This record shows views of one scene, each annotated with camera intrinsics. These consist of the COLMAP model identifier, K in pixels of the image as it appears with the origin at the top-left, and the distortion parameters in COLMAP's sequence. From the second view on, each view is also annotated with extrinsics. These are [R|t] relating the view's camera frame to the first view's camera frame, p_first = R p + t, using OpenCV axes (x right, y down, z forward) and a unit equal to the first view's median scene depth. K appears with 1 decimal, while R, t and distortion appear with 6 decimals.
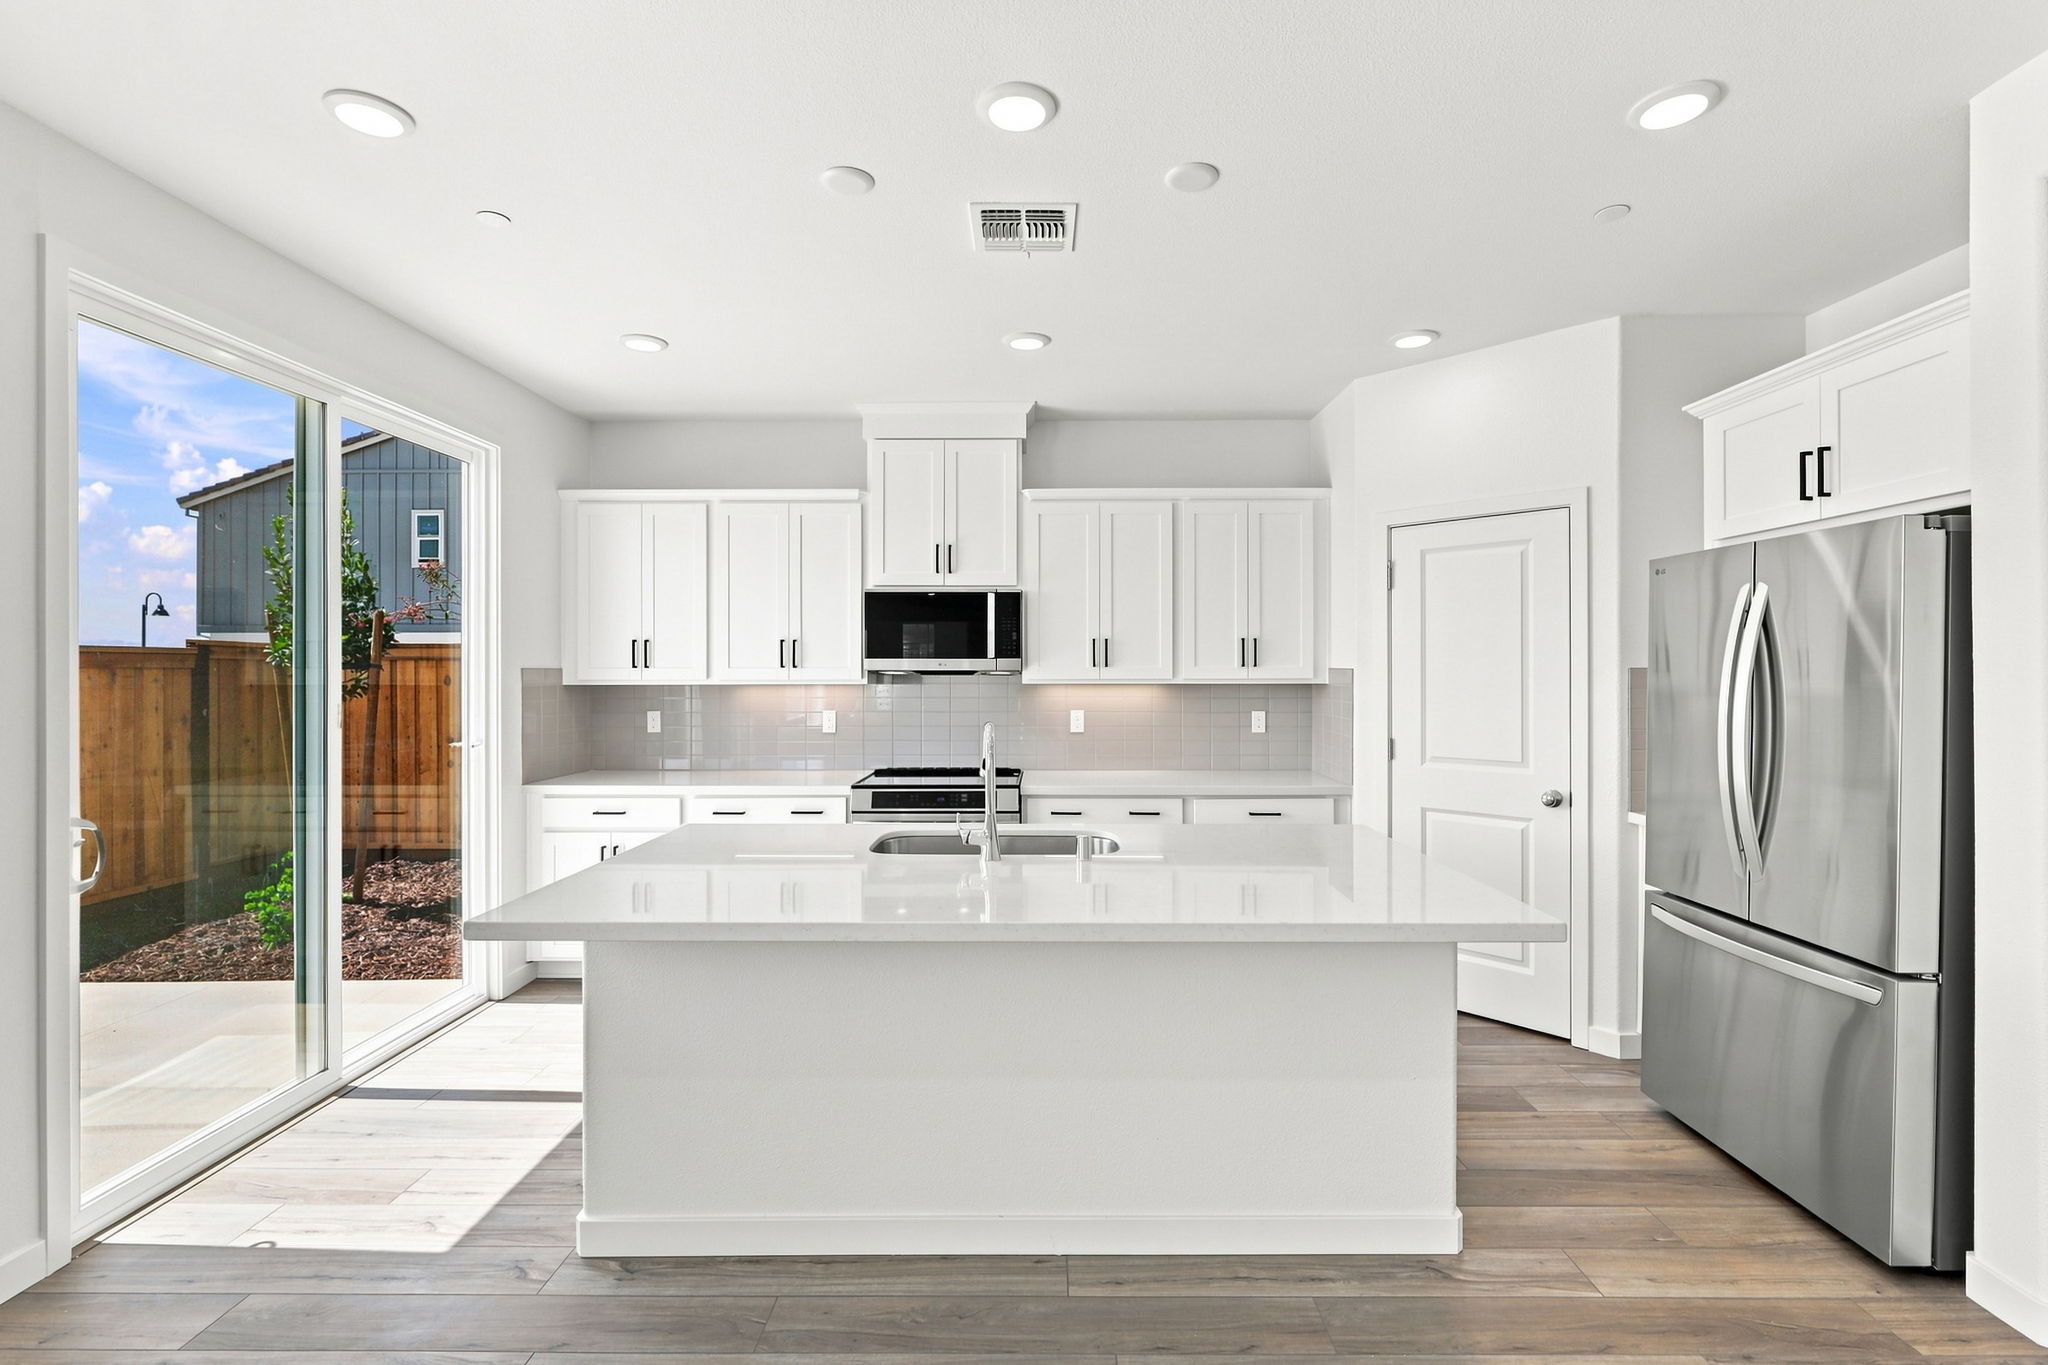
lens RADIAL K [[929.1, 0, 1034.3], [0, 929.1, 670.5], [0, 0, 1]] dist [-0.000552, -0.001799]
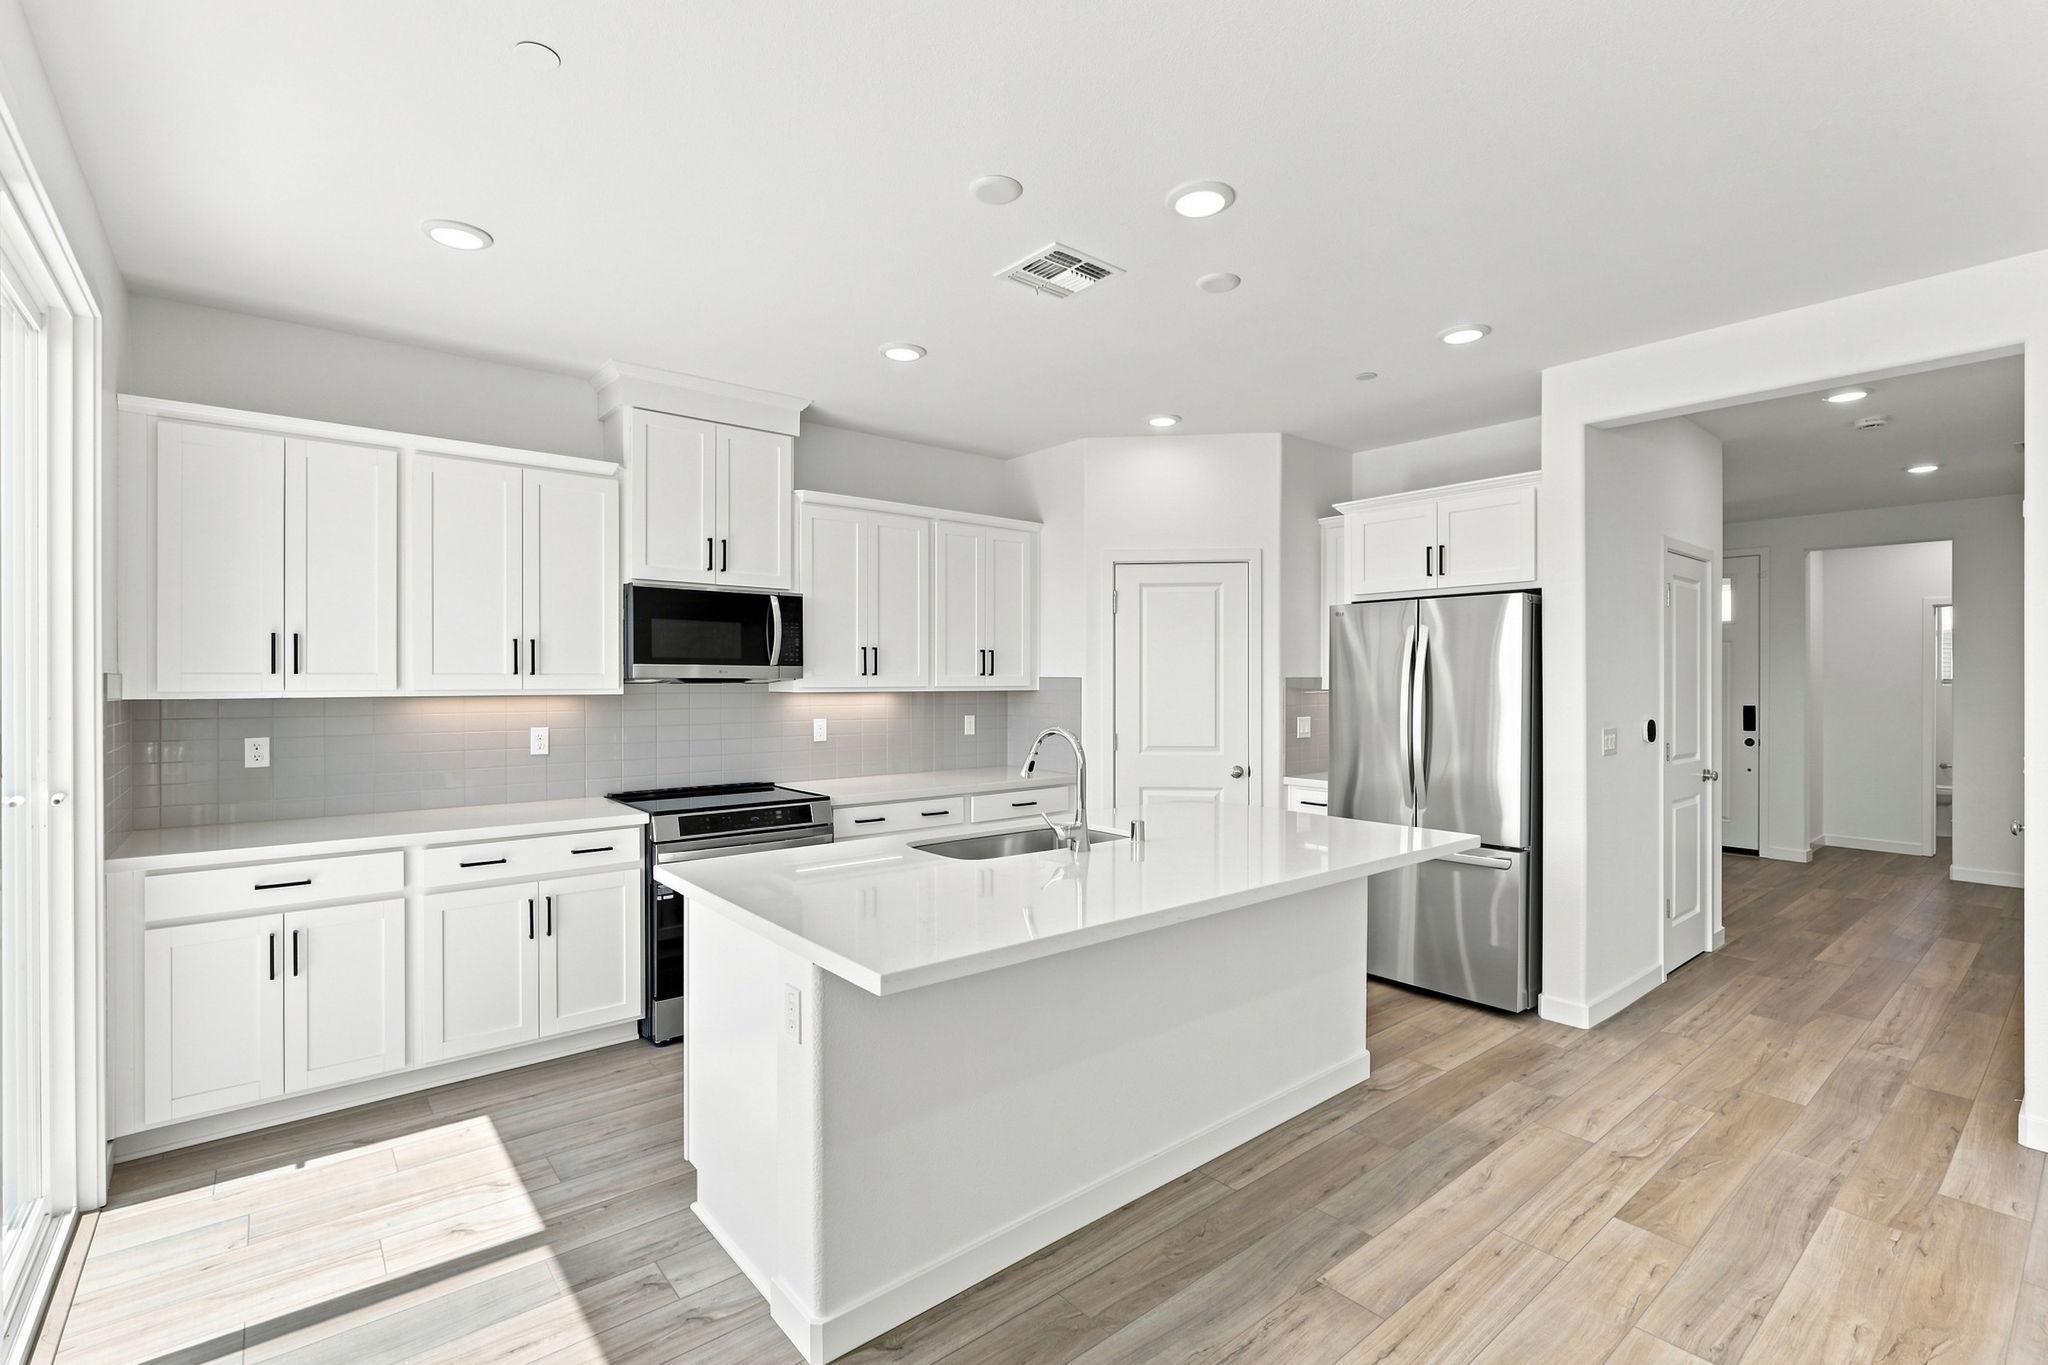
lens RADIAL K [[929.1, 0, 1027.8], [0, 929.1, 680.7], [0, 0, 1]] dist [-0.000552, -0.001799]
pose [[0.763916, 0.000524, 0.645316, -0.458455], [-0.000734, 1.000000, 0.000057, 0.002125], [-0.645315, -0.000517, 0.763916, 0.117669]]
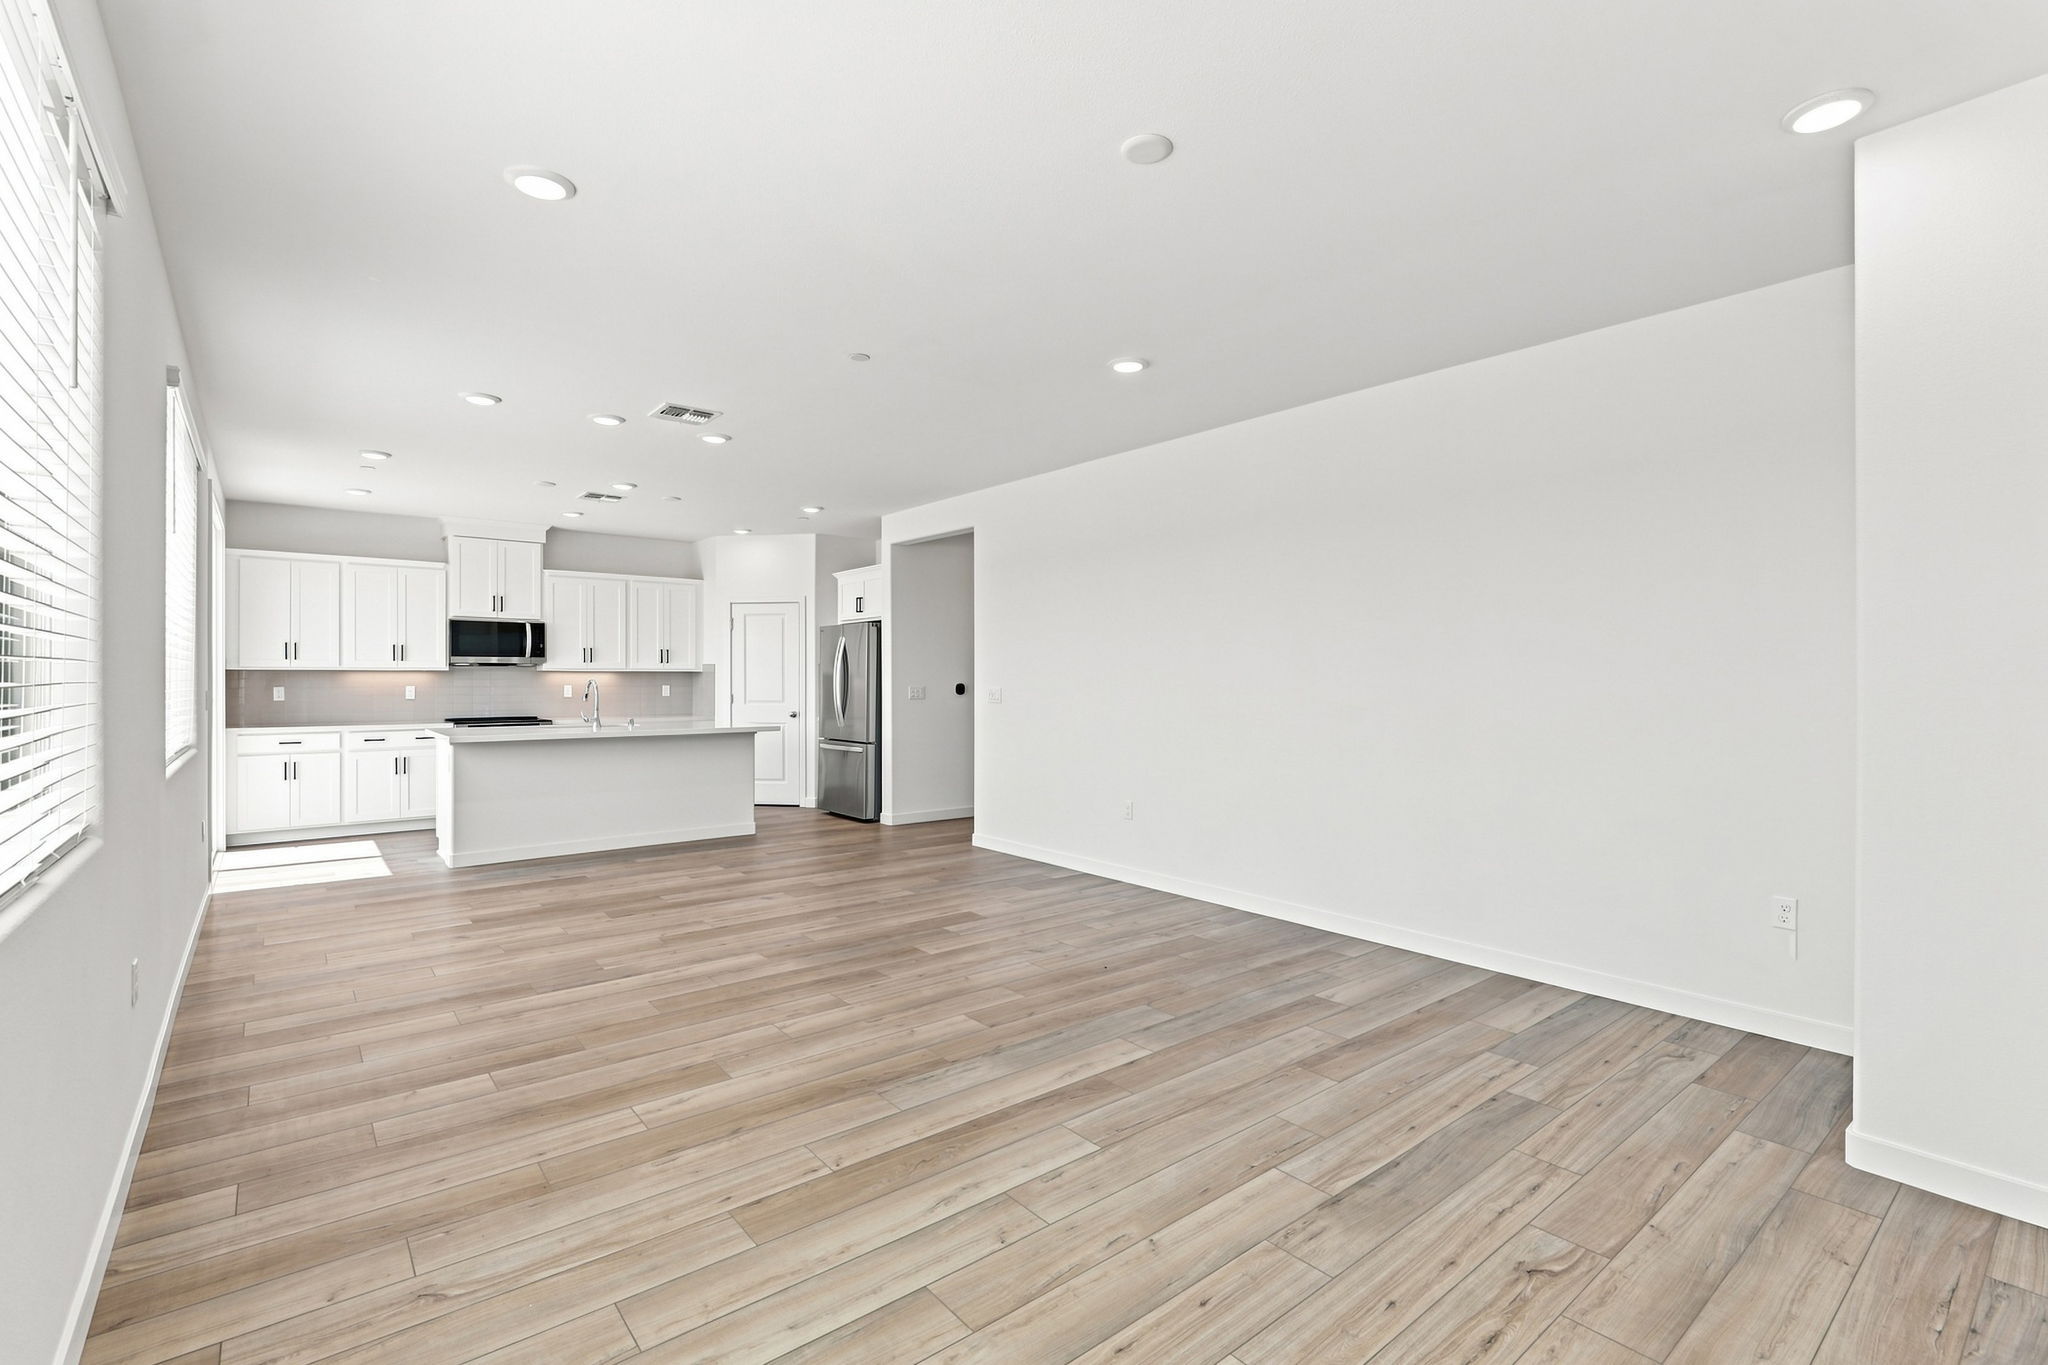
lens RADIAL K [[929.1, 0, 1024.2], [0, 929.1, 681.3], [0, 0, 1]] dist [-0.000552, -0.001799]
pose [[0.769572, 0.000059, 0.638560, -0.486149], [-0.000008, 1.000000, -0.000082, 0.037256], [-0.638560, 0.000058, 0.769572, -1.138494]]
